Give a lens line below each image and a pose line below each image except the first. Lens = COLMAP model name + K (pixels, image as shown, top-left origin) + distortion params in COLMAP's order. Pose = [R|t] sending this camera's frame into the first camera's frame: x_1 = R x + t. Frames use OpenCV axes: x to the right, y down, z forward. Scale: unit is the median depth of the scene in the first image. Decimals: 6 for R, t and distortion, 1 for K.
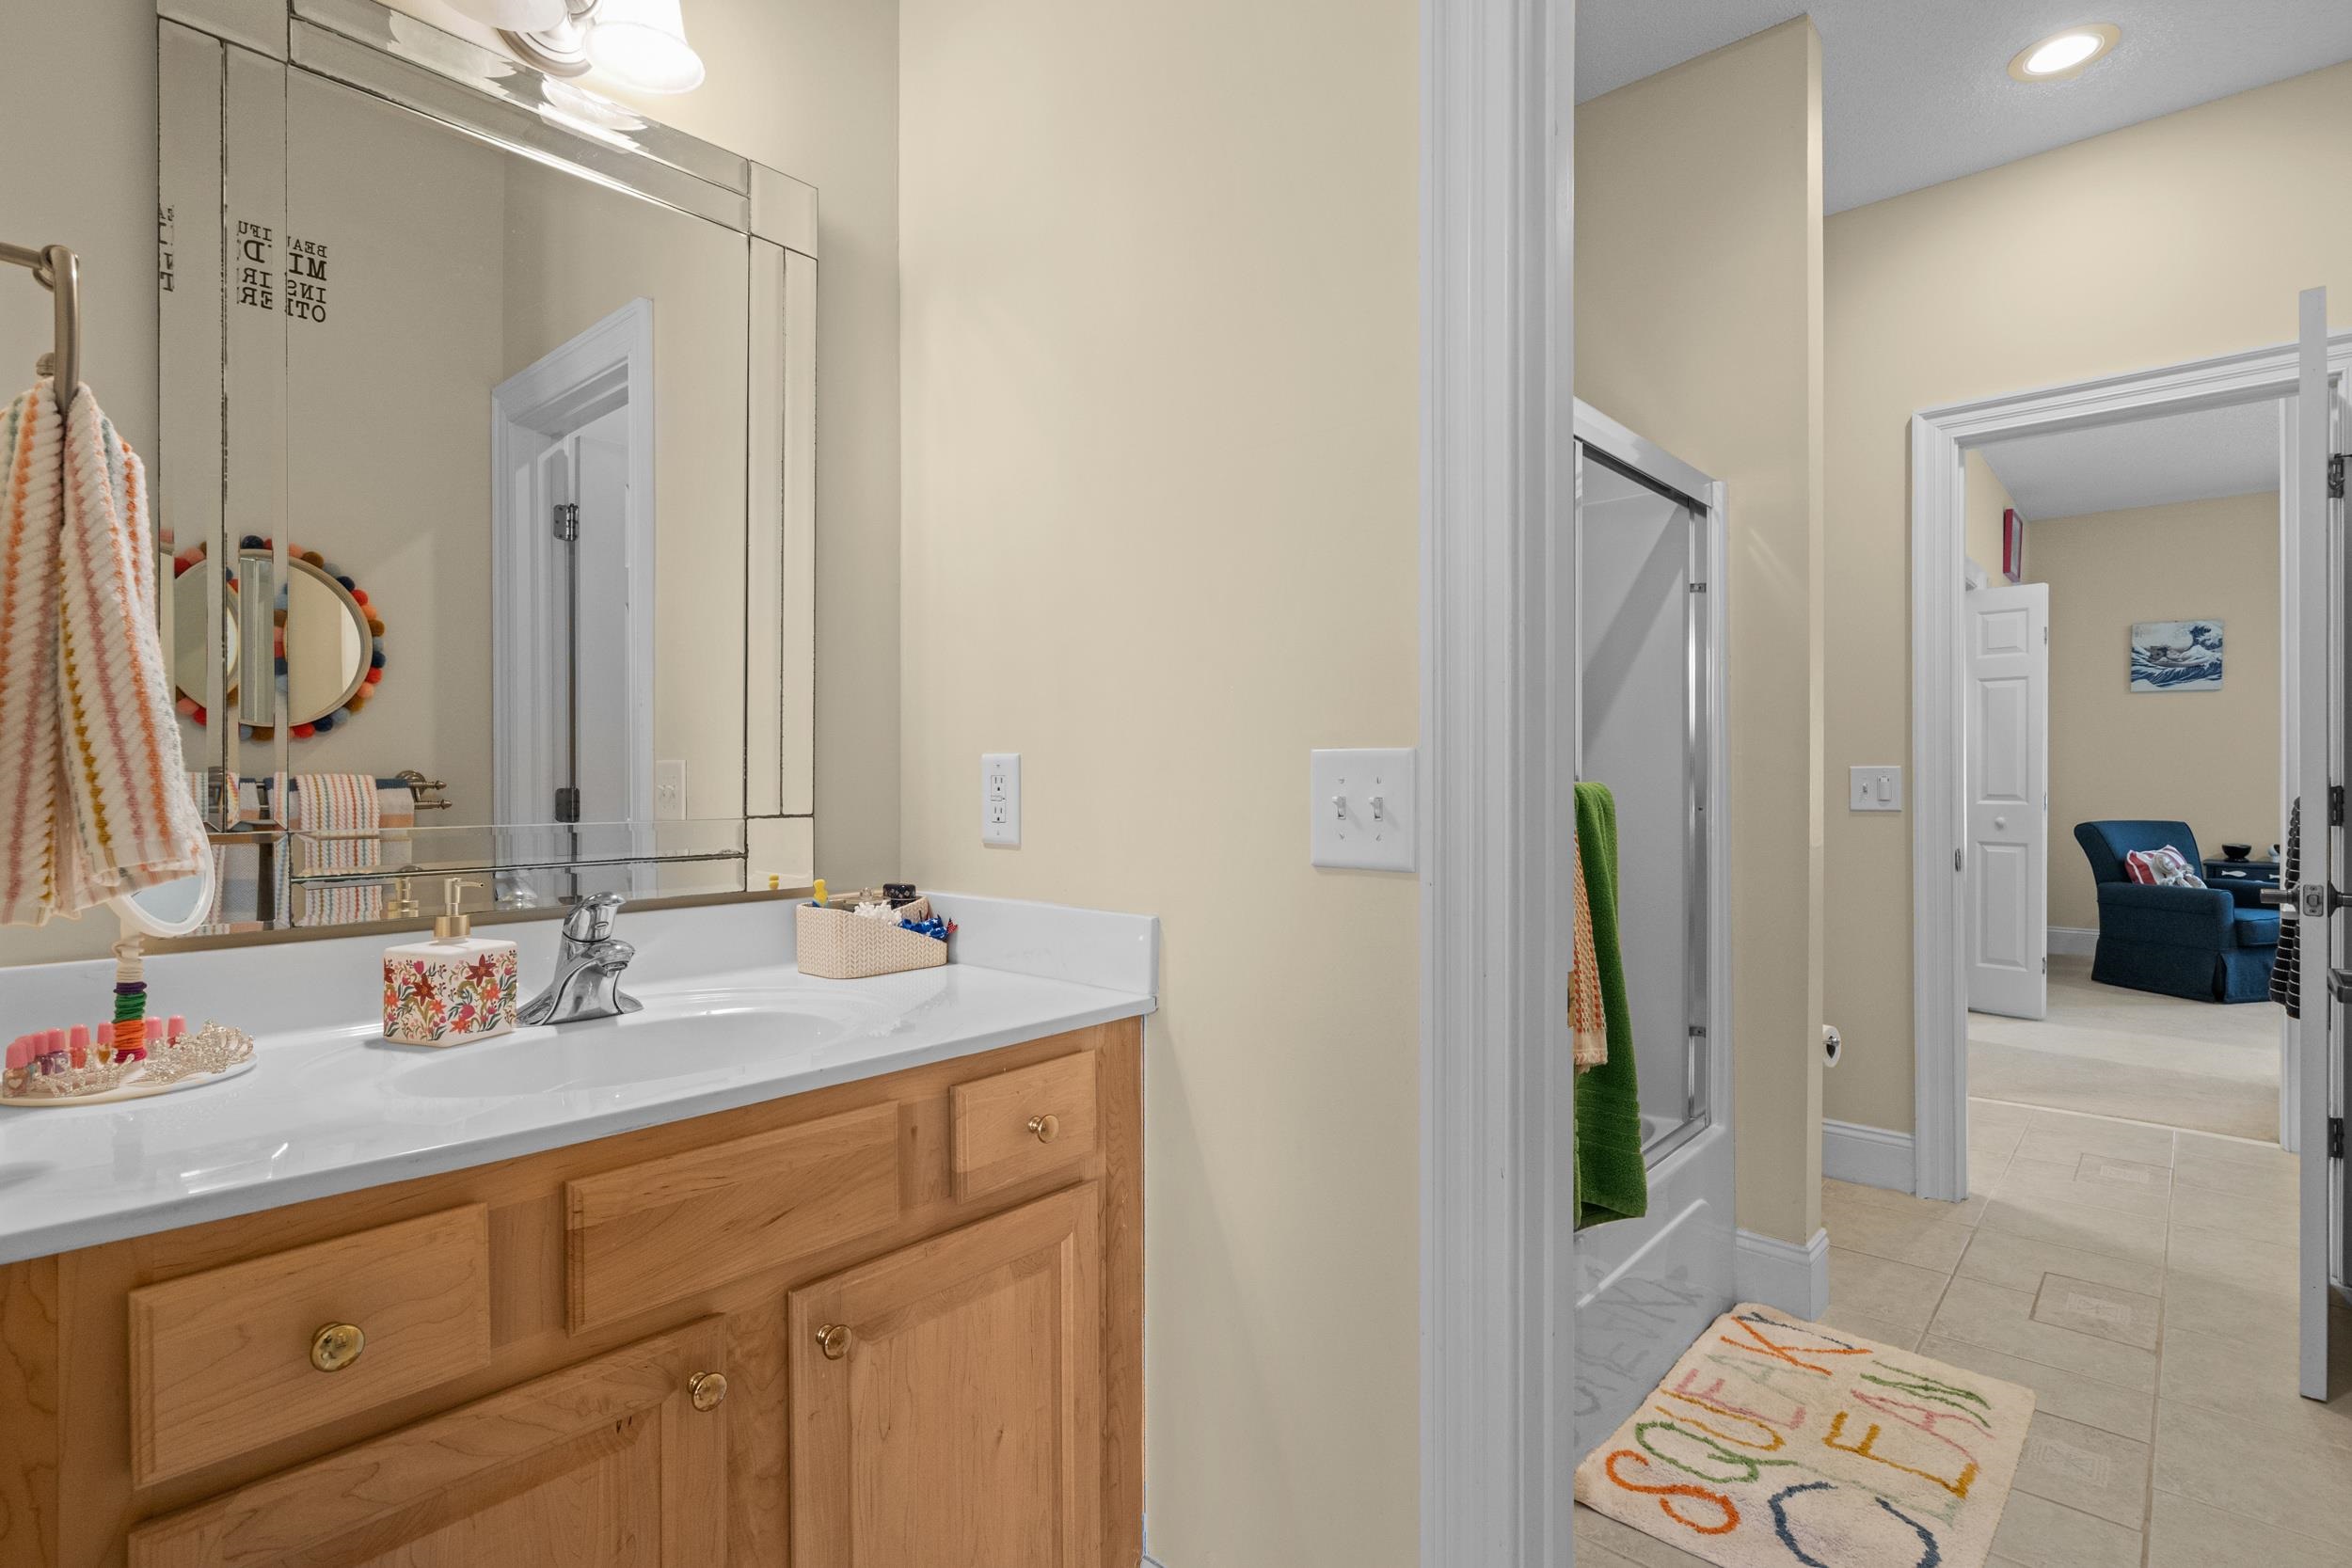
lens RADIAL K [[1096.4, 0, 1177.4], [0, 1096.4, 777.1], [0, 0, 1]] dist [-0.000715, -0.000016]
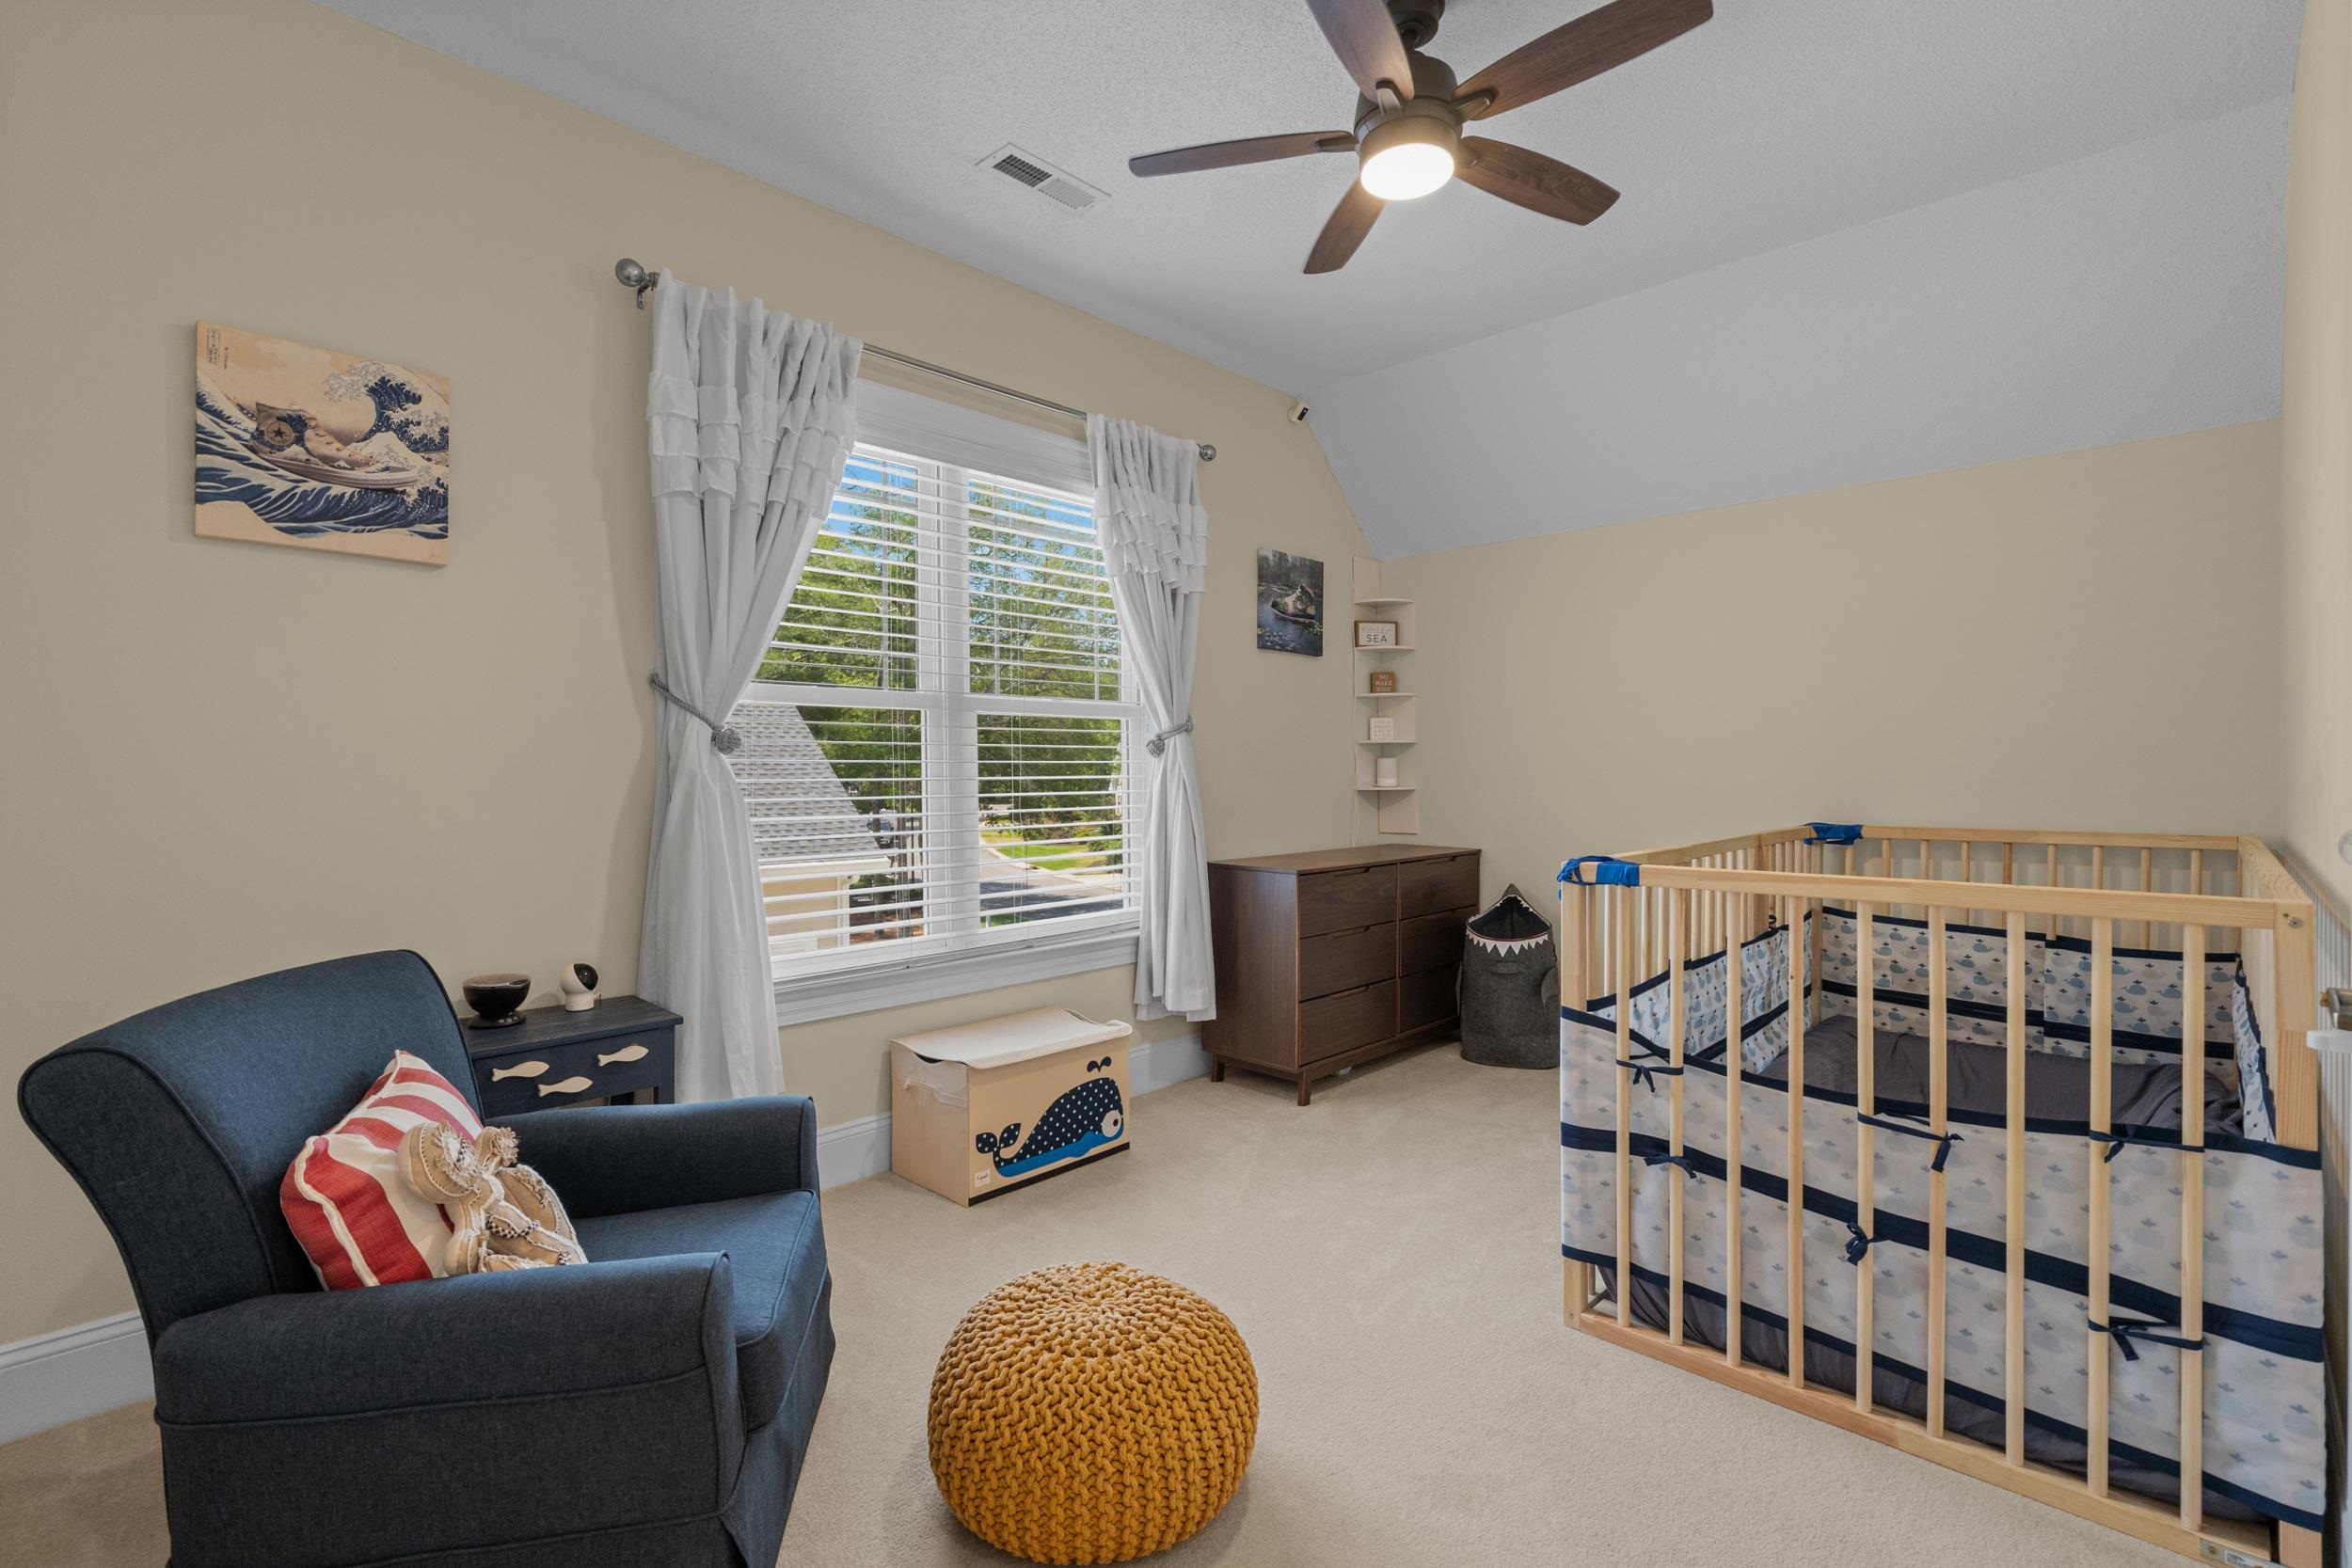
lens RADIAL K [[1065.5, 0, 1180.0], [0, 1065.5, 776.6], [0, 0, 1]] dist [0.005385, 0.000853]
pose [[0.025177, -0.007133, 0.999658, 0.587293], [0.003019, 0.999971, 0.007059, -0.009417], [-0.999678, 0.002841, 0.025198, 0.732885]]
